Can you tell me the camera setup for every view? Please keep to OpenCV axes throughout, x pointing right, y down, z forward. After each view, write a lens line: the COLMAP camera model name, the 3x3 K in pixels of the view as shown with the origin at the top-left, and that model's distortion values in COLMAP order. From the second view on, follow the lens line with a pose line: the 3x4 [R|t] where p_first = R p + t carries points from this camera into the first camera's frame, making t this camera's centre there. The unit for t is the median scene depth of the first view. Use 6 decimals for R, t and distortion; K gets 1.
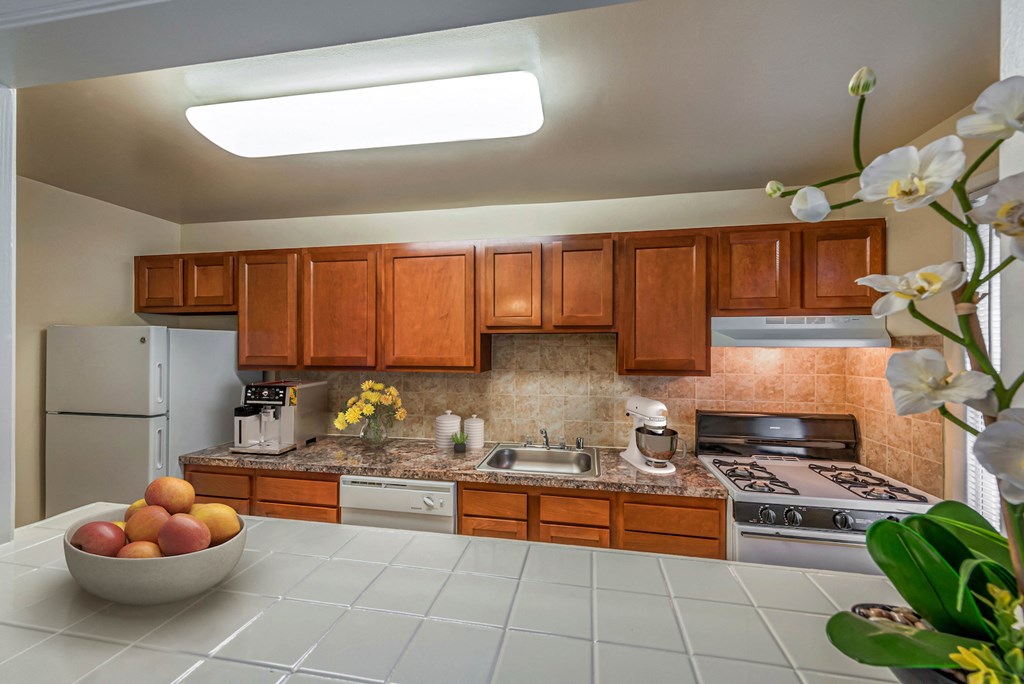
lens RADIAL K [[397.5, 0, 492.7], [0, 397.5, 344.4], [0, 0, 1]] dist [0.011675, 0.000372]
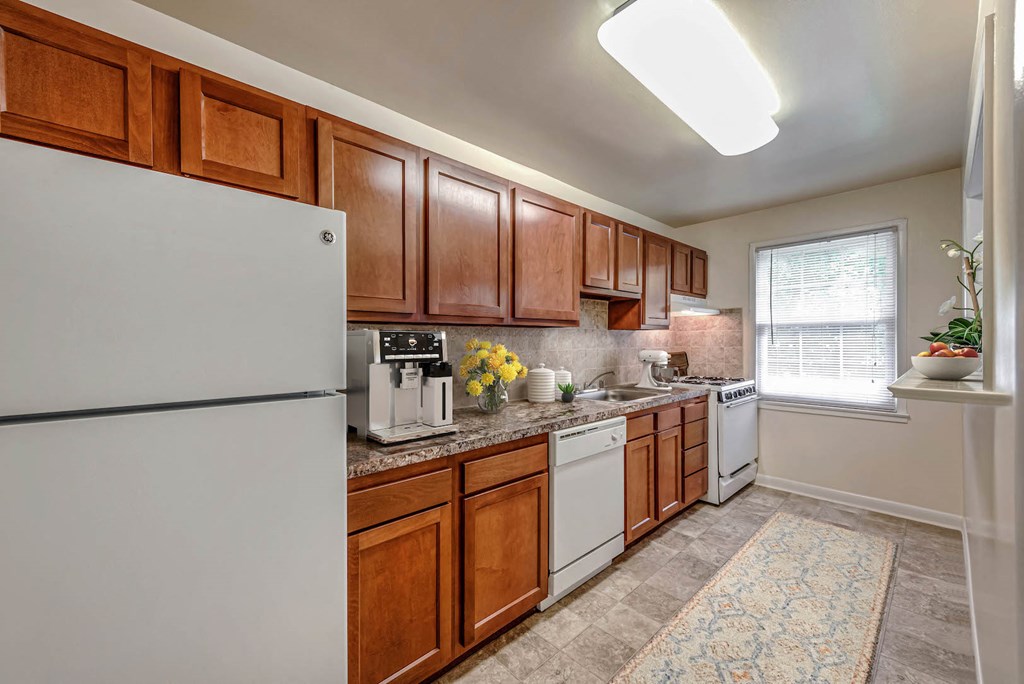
lens RADIAL K [[397.5, 0, 508.0], [0, 397.5, 344.1], [0, 0, 1]] dist [0.011675, 0.000372]
pose [[0.601274, -0.012300, 0.798948, -1.127643], [-0.005957, 0.999785, 0.019875, 0.108323], [-0.799021, -0.016710, 0.601071, 0.530388]]
